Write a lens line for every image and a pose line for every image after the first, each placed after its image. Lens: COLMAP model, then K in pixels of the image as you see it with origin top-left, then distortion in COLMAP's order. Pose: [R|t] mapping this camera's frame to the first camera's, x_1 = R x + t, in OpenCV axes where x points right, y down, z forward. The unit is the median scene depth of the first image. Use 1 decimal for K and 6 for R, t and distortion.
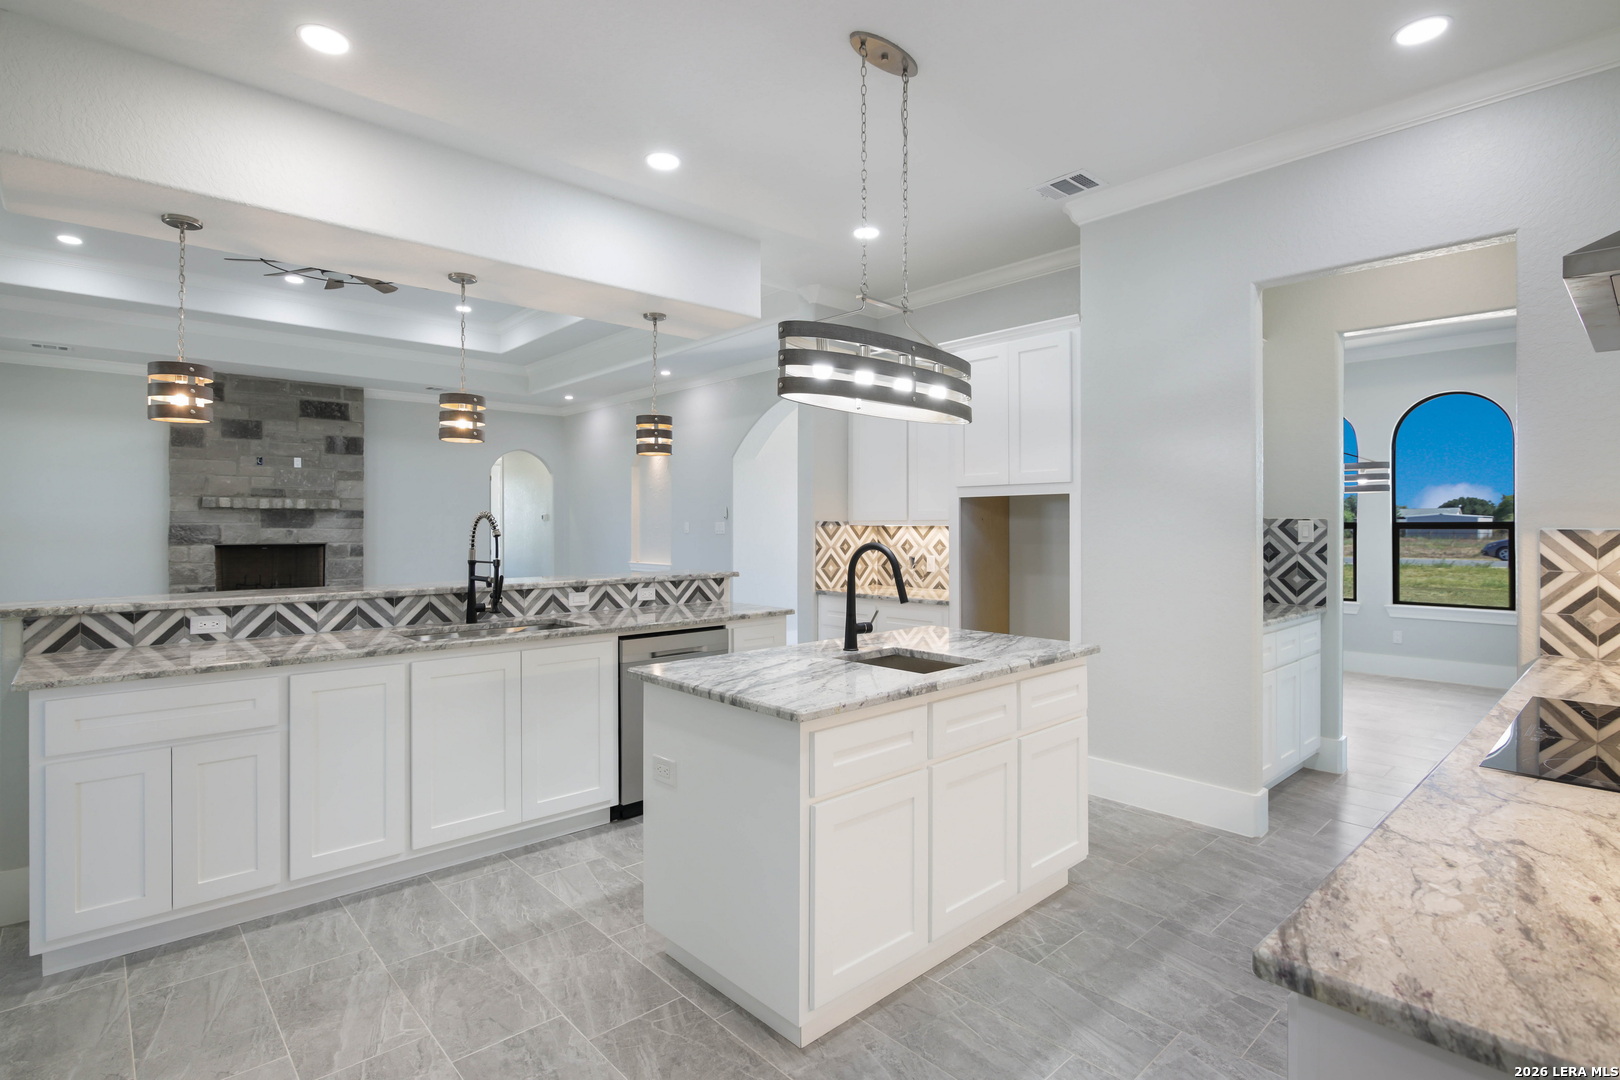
lens RADIAL K [[787.7, 0, 812.1], [0, 787.7, 526.8], [0, 0, 1]] dist [-0.001069, 0.000067]
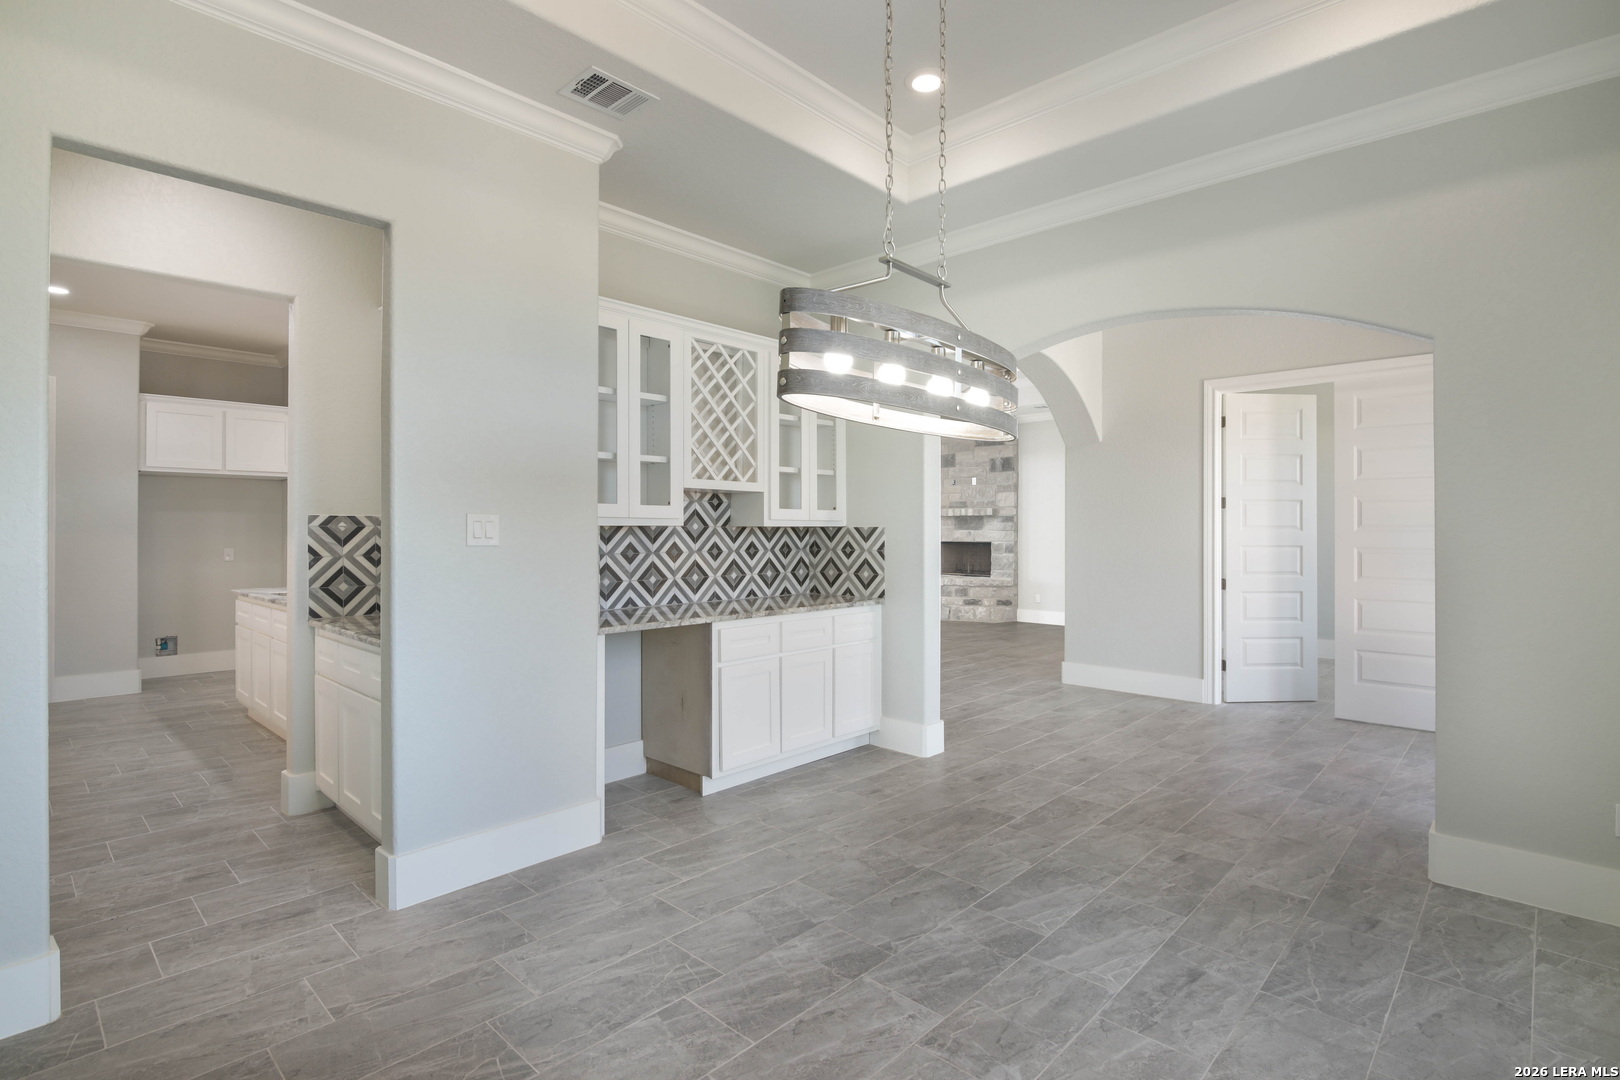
lens RADIAL K [[787.7, 0, 823.5], [0, 787.7, 528.2], [0, 0, 1]] dist [-0.001069, 0.000067]
pose [[0.069072, -0.001130, -0.997611, 1.690490], [-0.004258, 0.999990, -0.001428, 0.003552], [0.997603, 0.004346, 0.069066, 1.654658]]
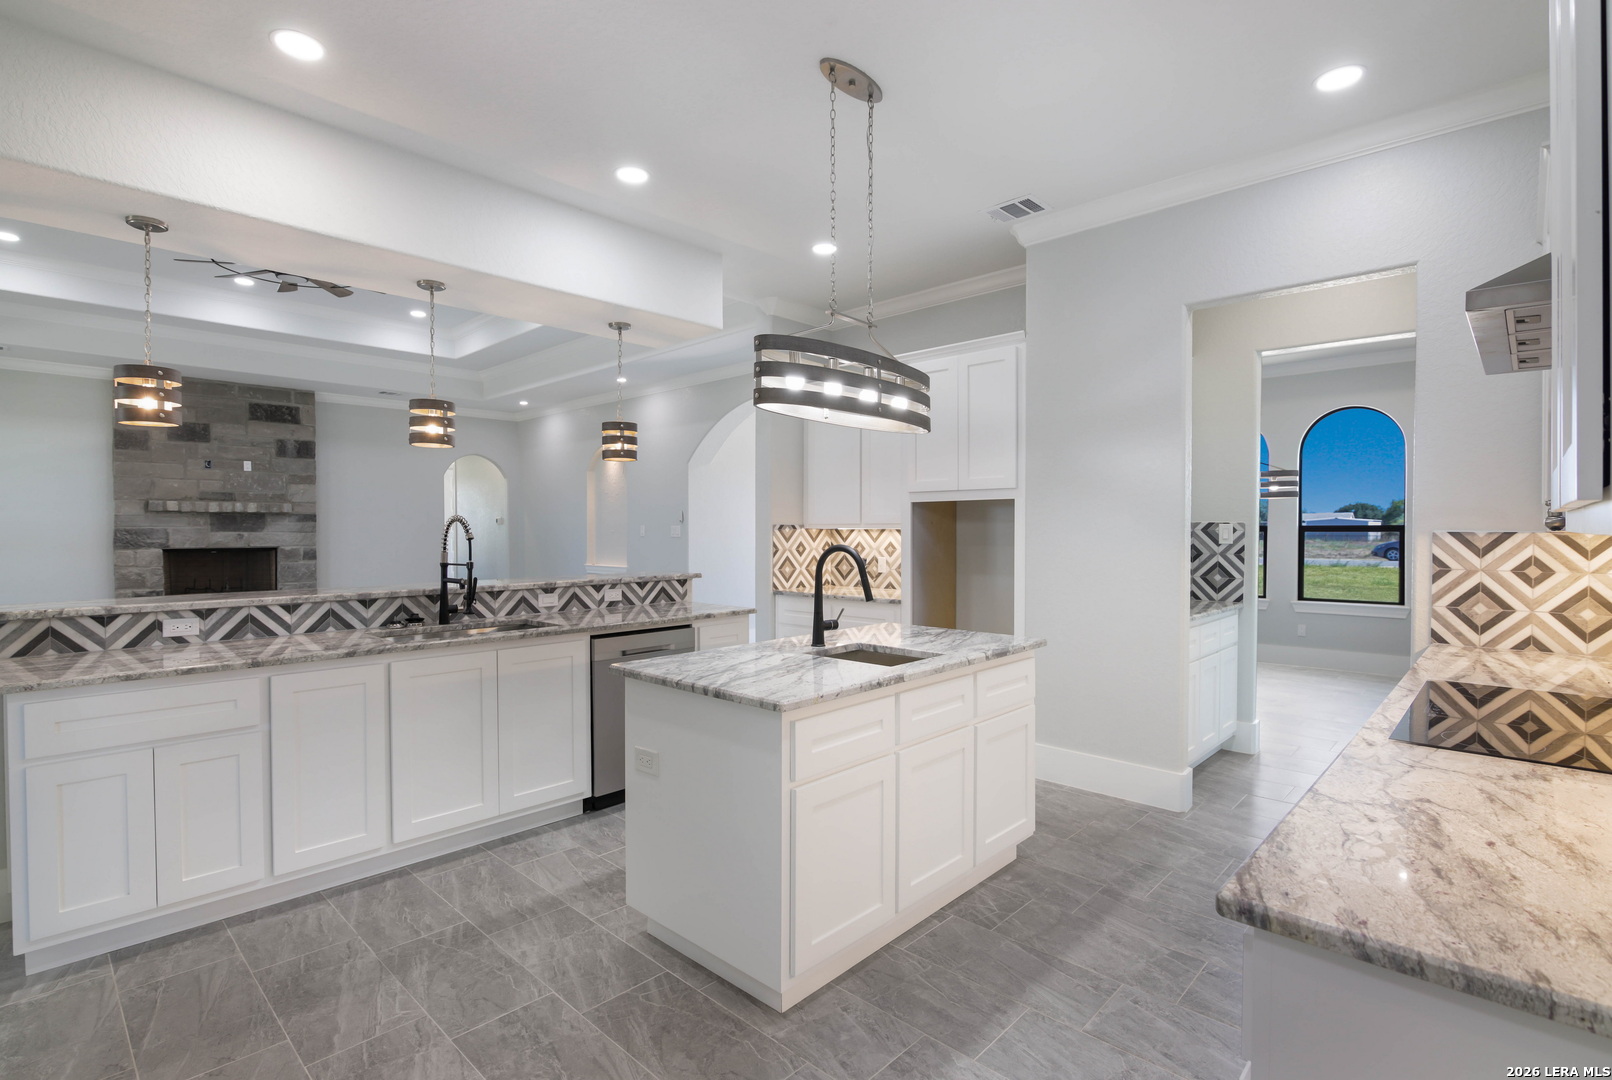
lens RADIAL K [[760.1, 0, 806.0], [0, 760.1, 546.2], [0, 0, 1]] dist [-0.002670, 0.000097]
pose [[0.997887, -0.002105, 0.064941, -0.027483], [0.000741, 0.999779, 0.021011, 0.000369], [-0.064971, -0.020918, 0.997668, -0.015976]]
